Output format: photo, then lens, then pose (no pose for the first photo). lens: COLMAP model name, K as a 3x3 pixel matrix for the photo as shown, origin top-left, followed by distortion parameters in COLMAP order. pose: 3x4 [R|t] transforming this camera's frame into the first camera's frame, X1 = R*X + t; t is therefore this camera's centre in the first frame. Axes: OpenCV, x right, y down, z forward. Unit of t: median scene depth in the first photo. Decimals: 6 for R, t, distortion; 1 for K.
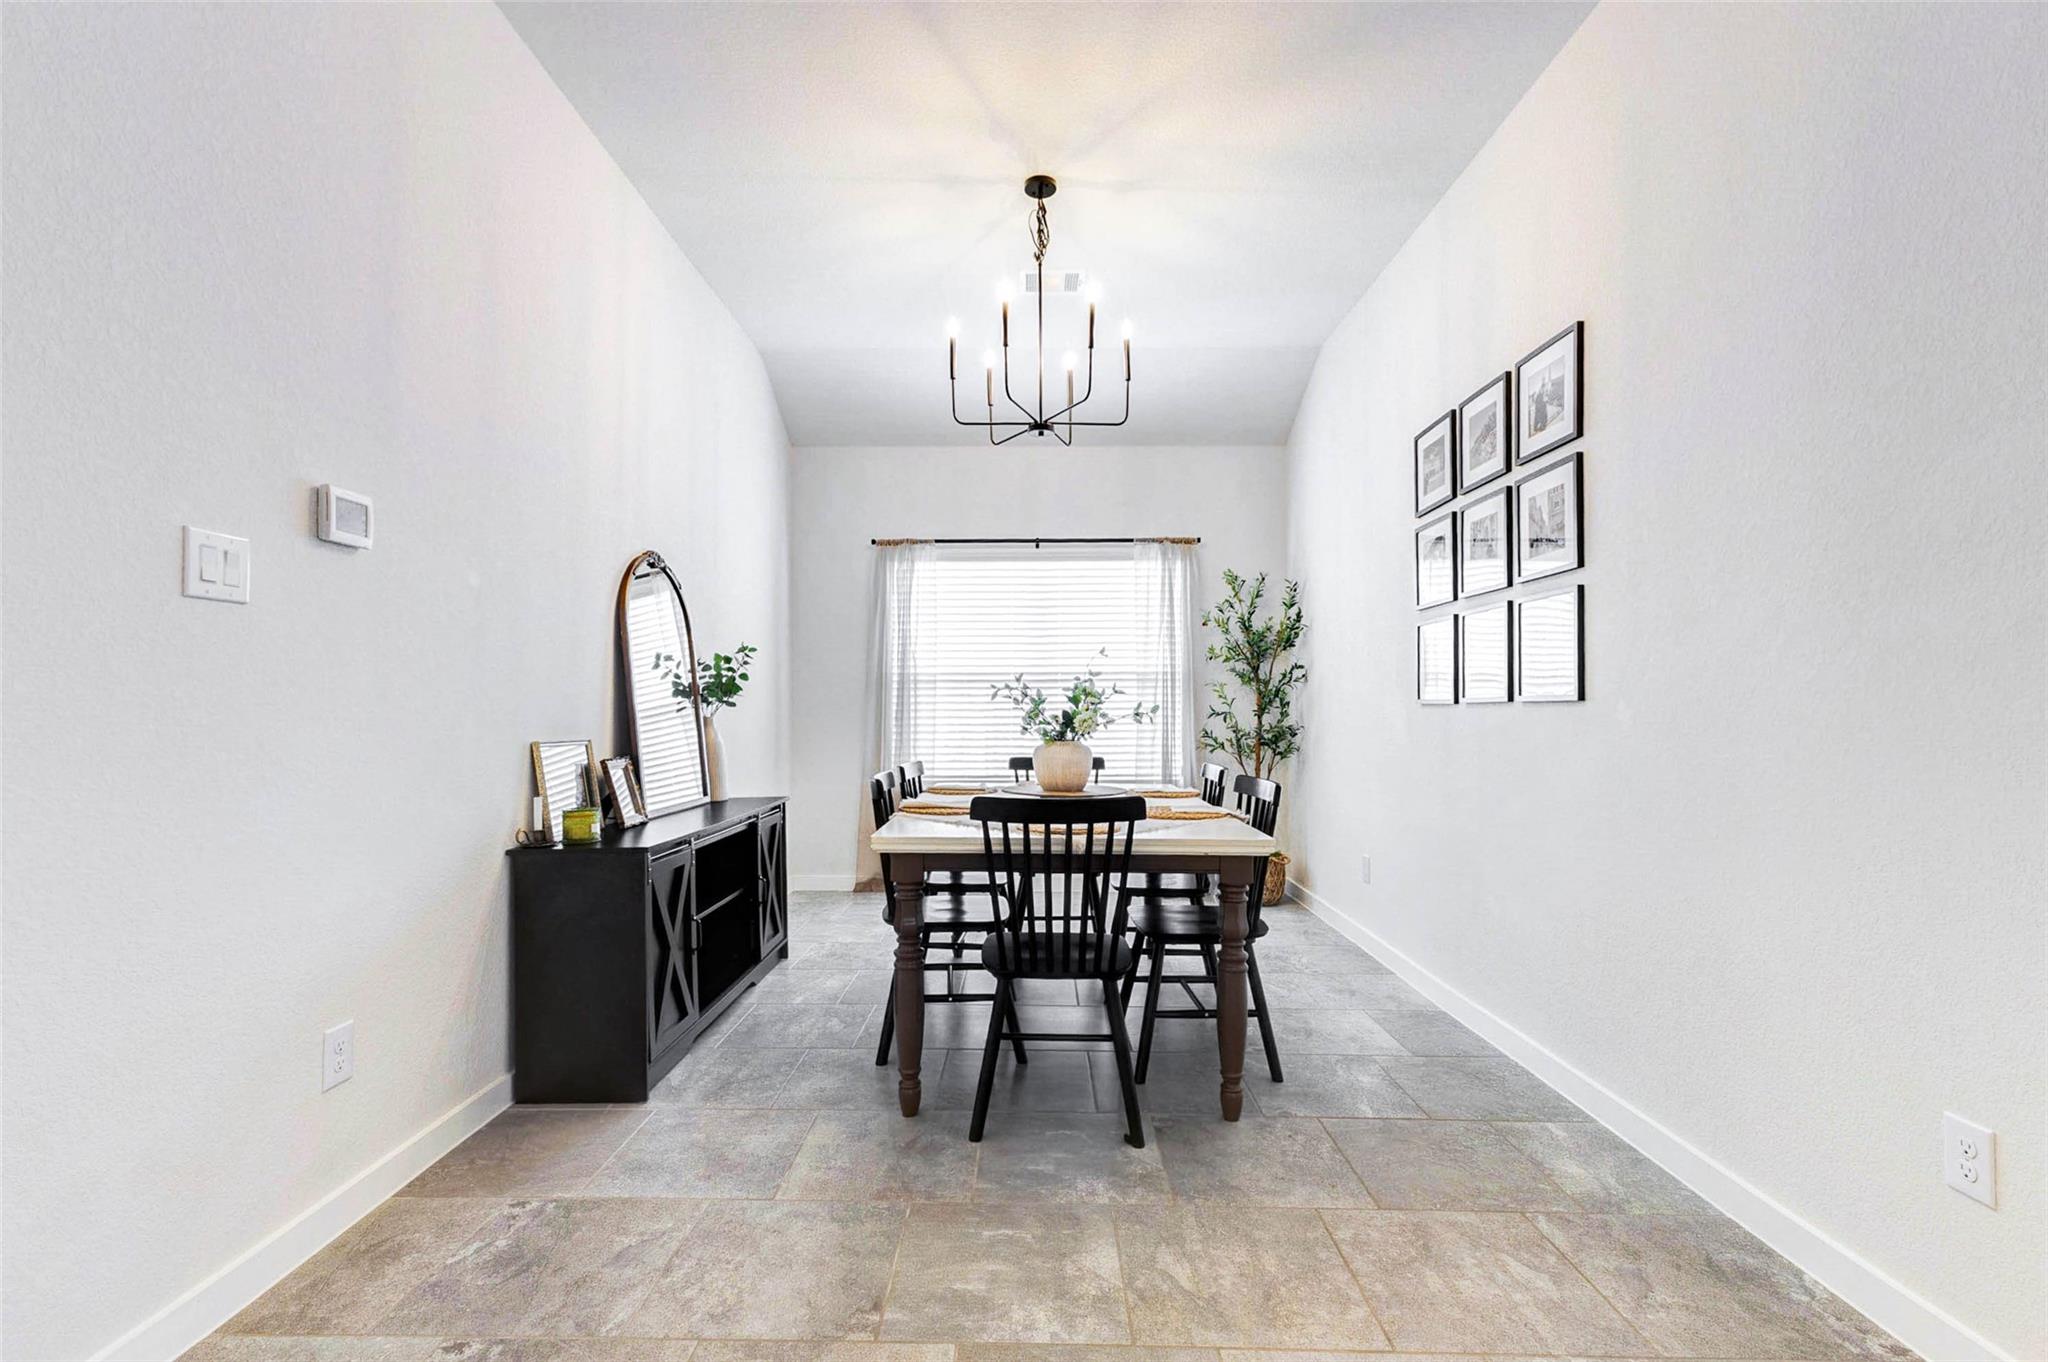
lens RADIAL K [[912.4, 0, 1029.5], [0, 912.4, 676.0], [0, 0, 1]] dist [0.014638, -0.008585]
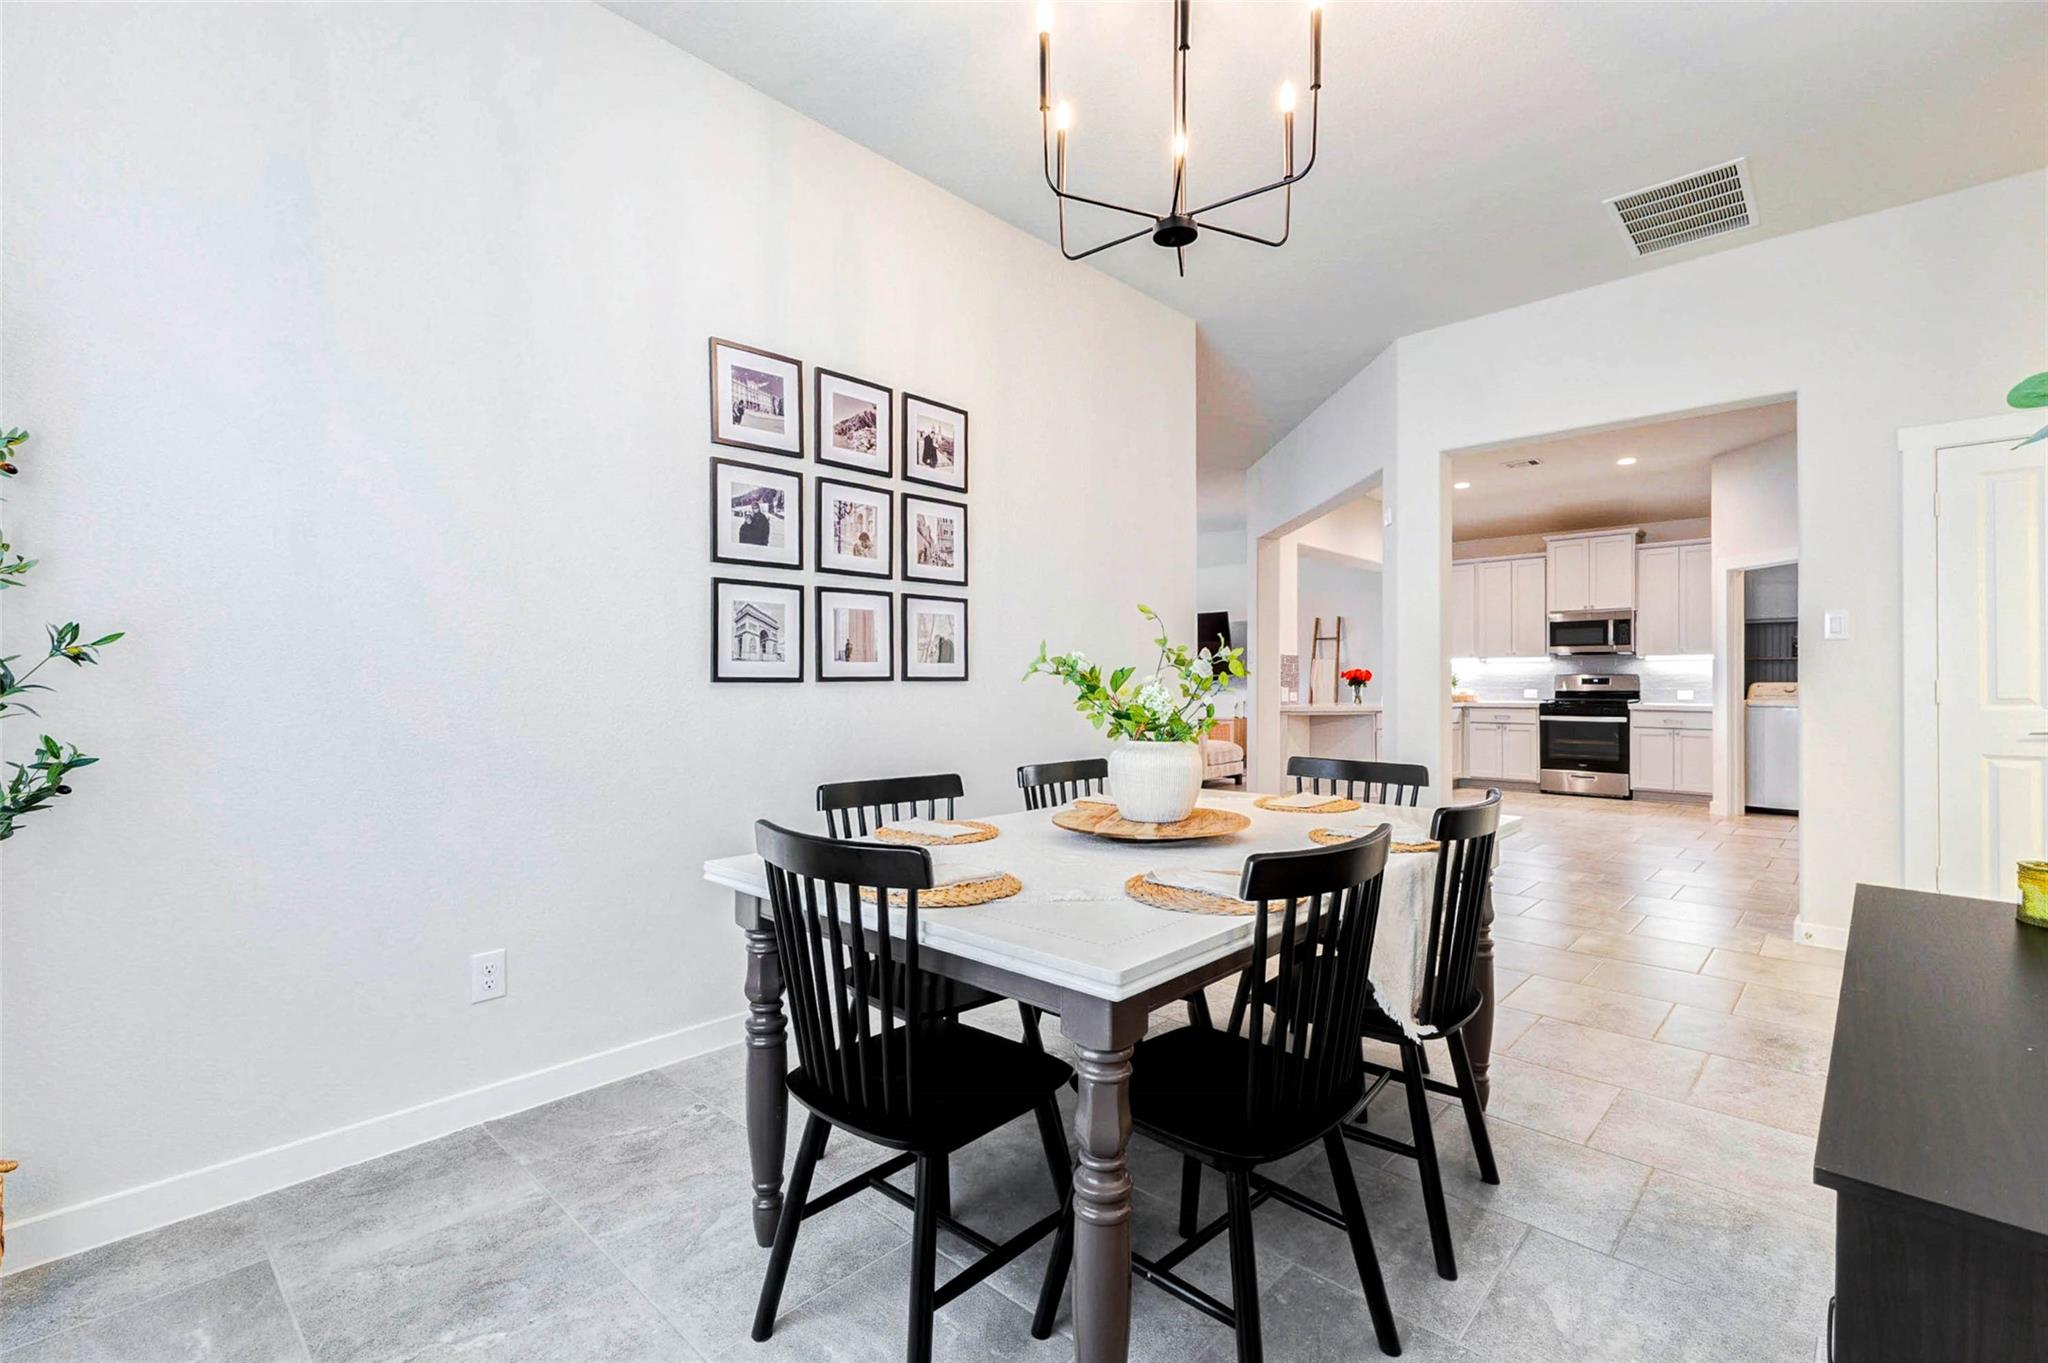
lens RADIAL K [[912.4, 0, 1029.5], [0, 912.4, 676.5], [0, 0, 1]] dist [0.014638, -0.008585]
pose [[-0.735290, 0.003764, 0.677742, -0.414121], [-0.018996, 0.999477, -0.026160, 0.054270], [-0.677487, -0.032110, -0.734834, 1.921303]]
